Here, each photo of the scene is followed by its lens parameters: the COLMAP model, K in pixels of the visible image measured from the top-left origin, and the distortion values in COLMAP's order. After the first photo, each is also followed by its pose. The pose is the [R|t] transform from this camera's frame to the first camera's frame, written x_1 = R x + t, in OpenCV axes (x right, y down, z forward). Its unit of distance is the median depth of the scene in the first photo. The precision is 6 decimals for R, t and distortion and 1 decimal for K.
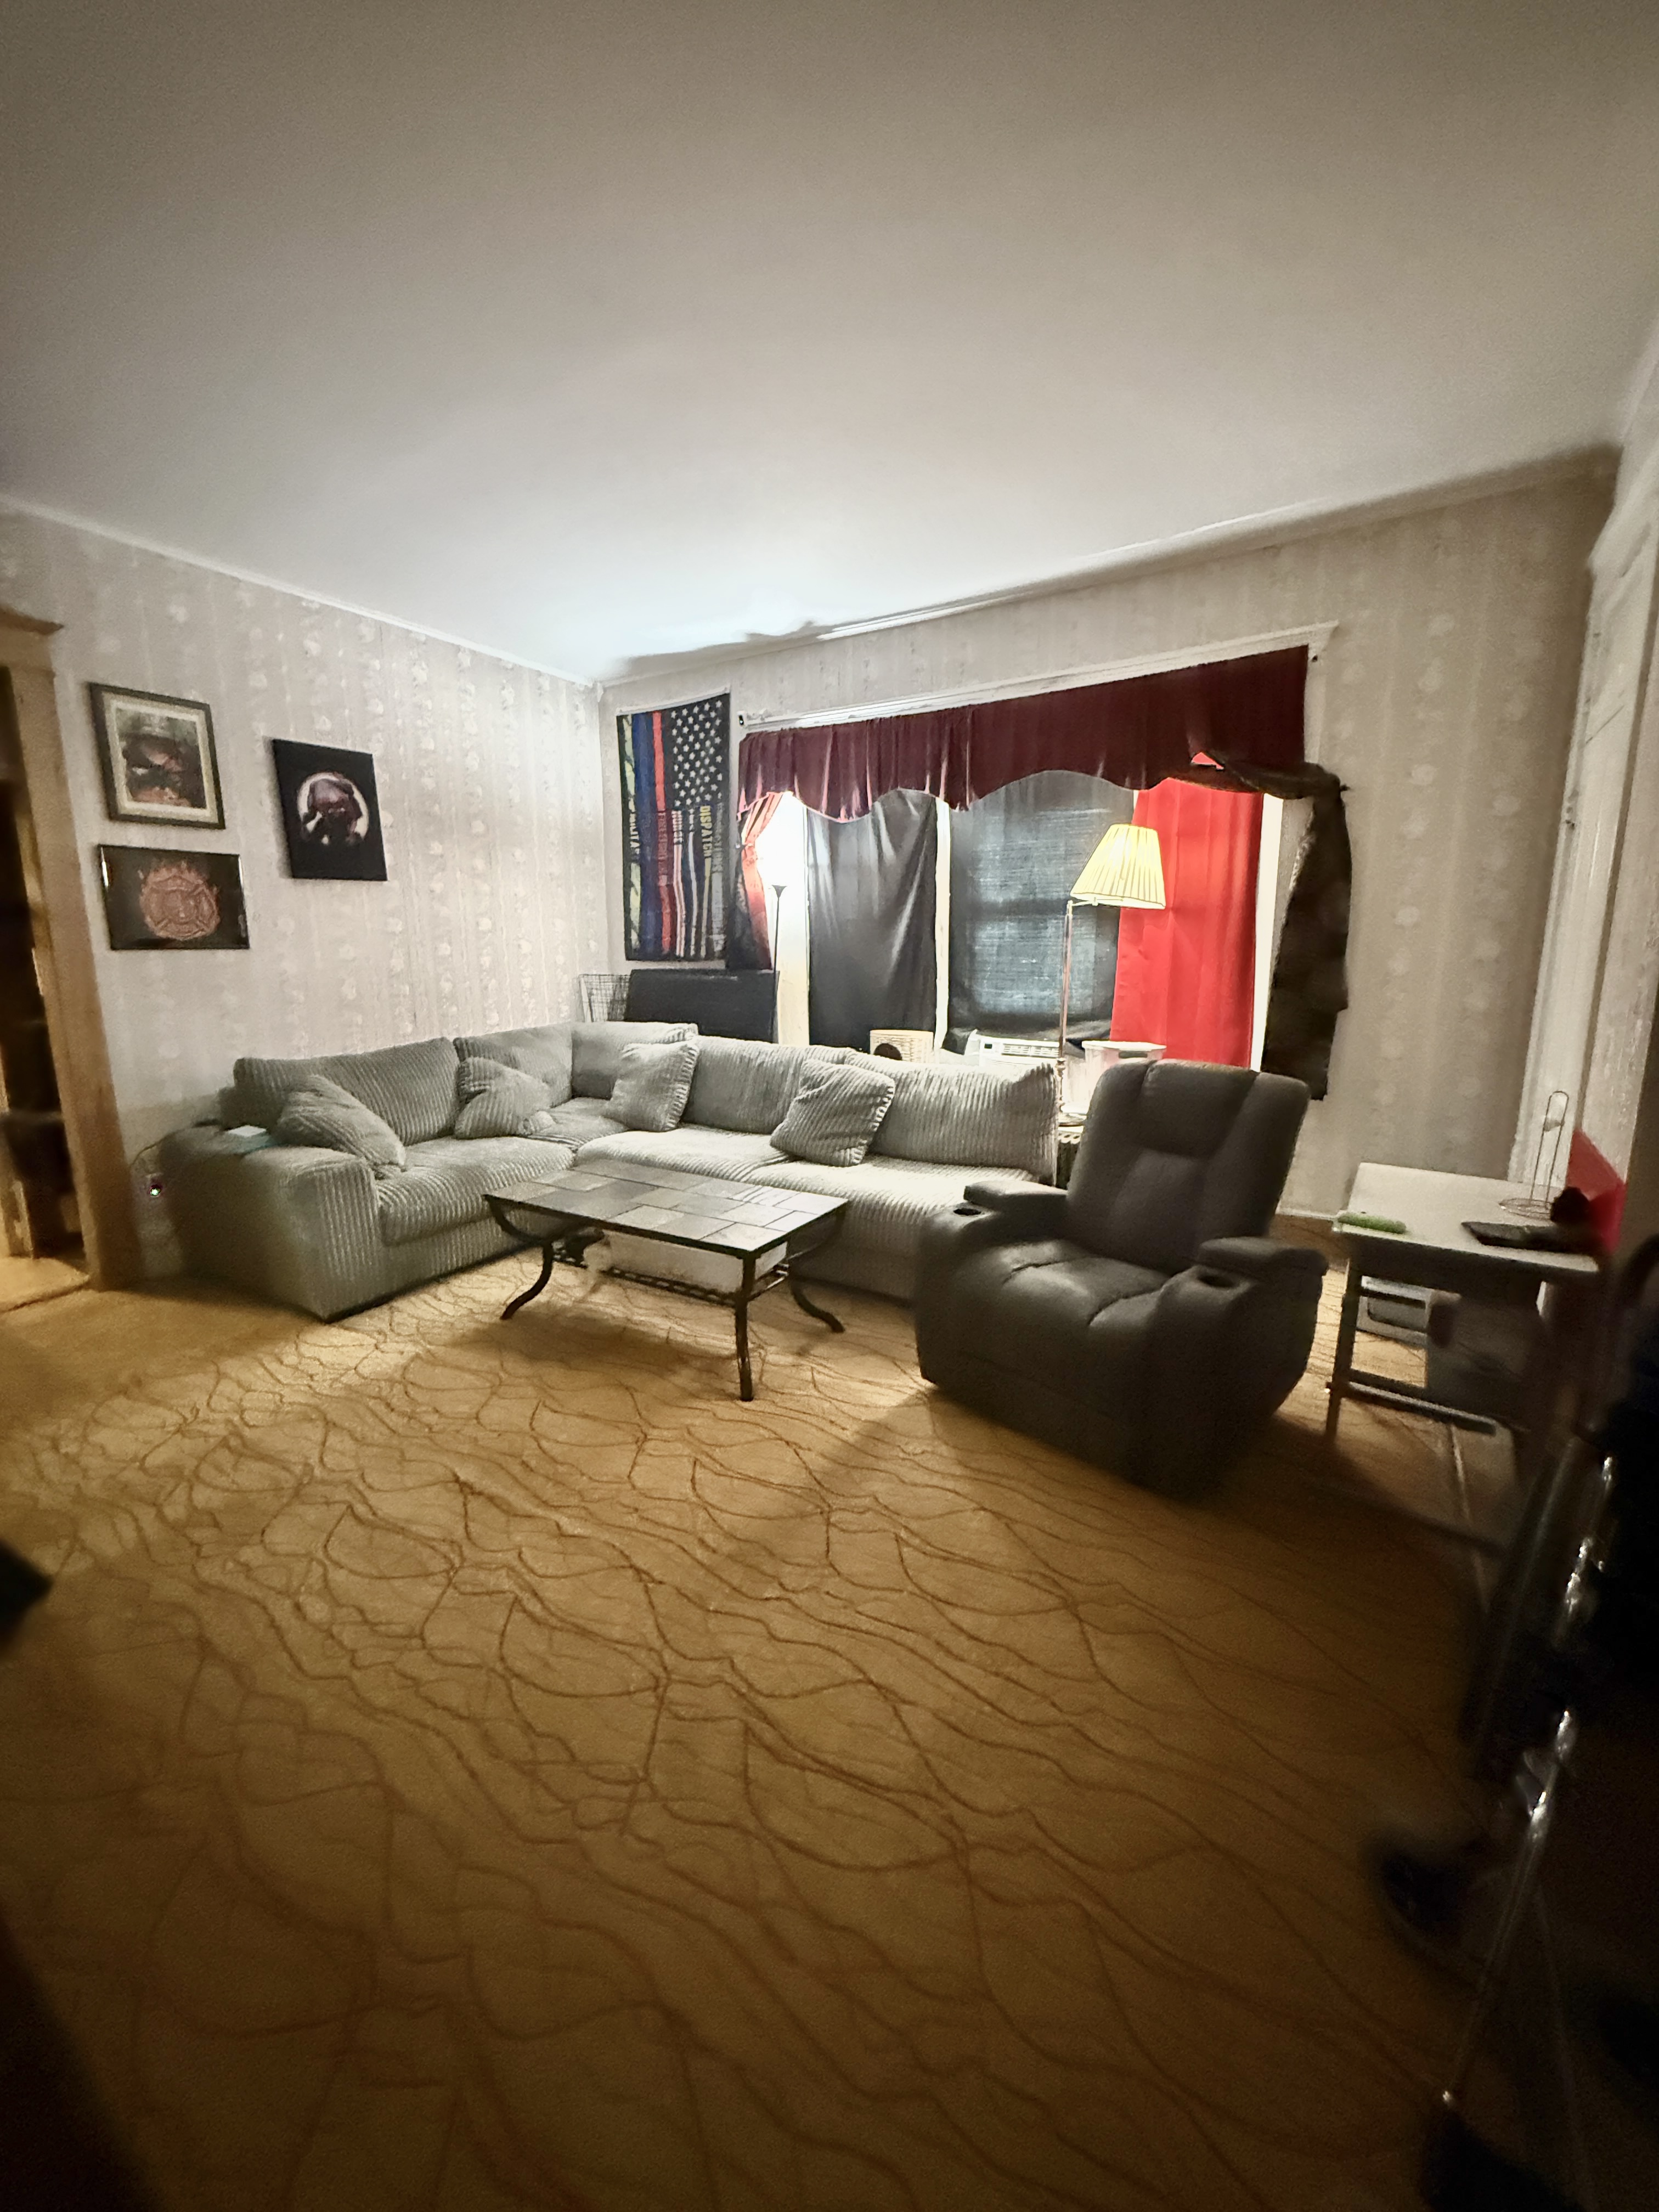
lens RADIAL K [[868.6, 0, 838.2], [0, 868.6, 1093.7], [0, 0, 1]] dist [0.000176, 0.000048]
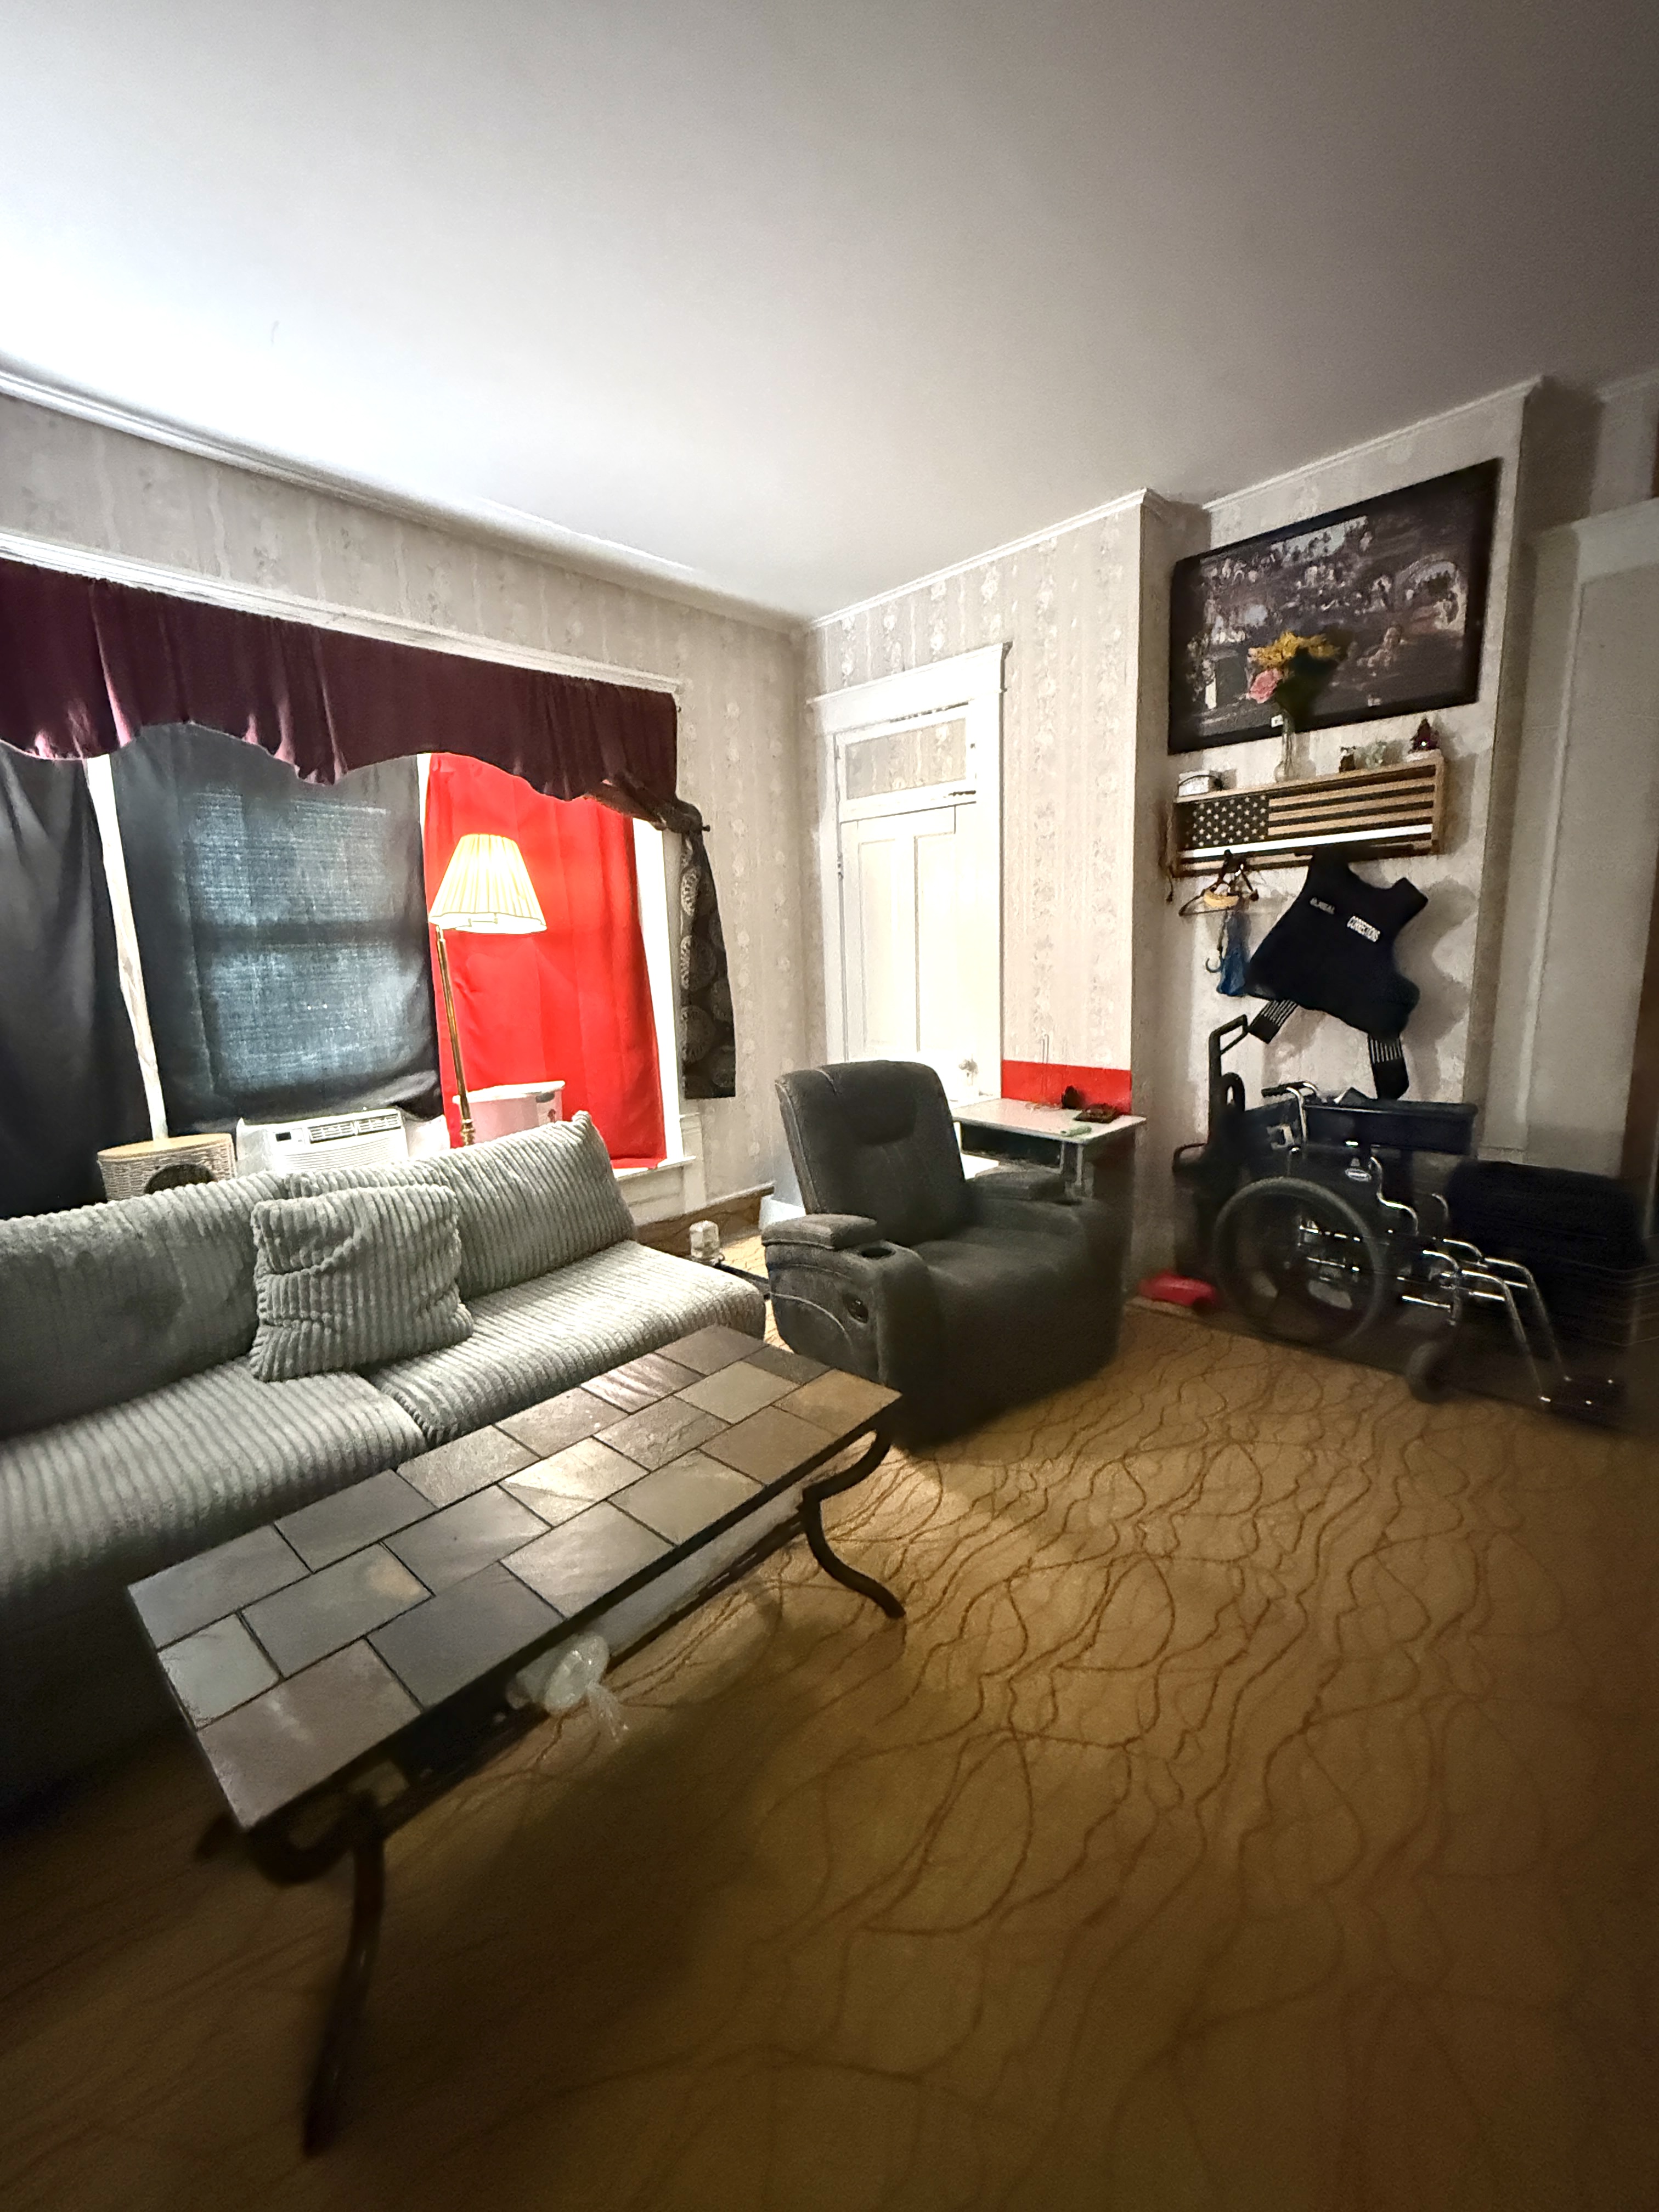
lens RADIAL K [[868.6, 0, 825.9], [0, 868.6, 1097.7], [0, 0, 1]] dist [0.000176, 0.000048]
pose [[0.211930, -0.169456, 0.962481, -0.481351], [0.212640, 0.969253, 0.123826, -0.098022], [-0.953871, 0.178420, 0.241447, 0.543804]]
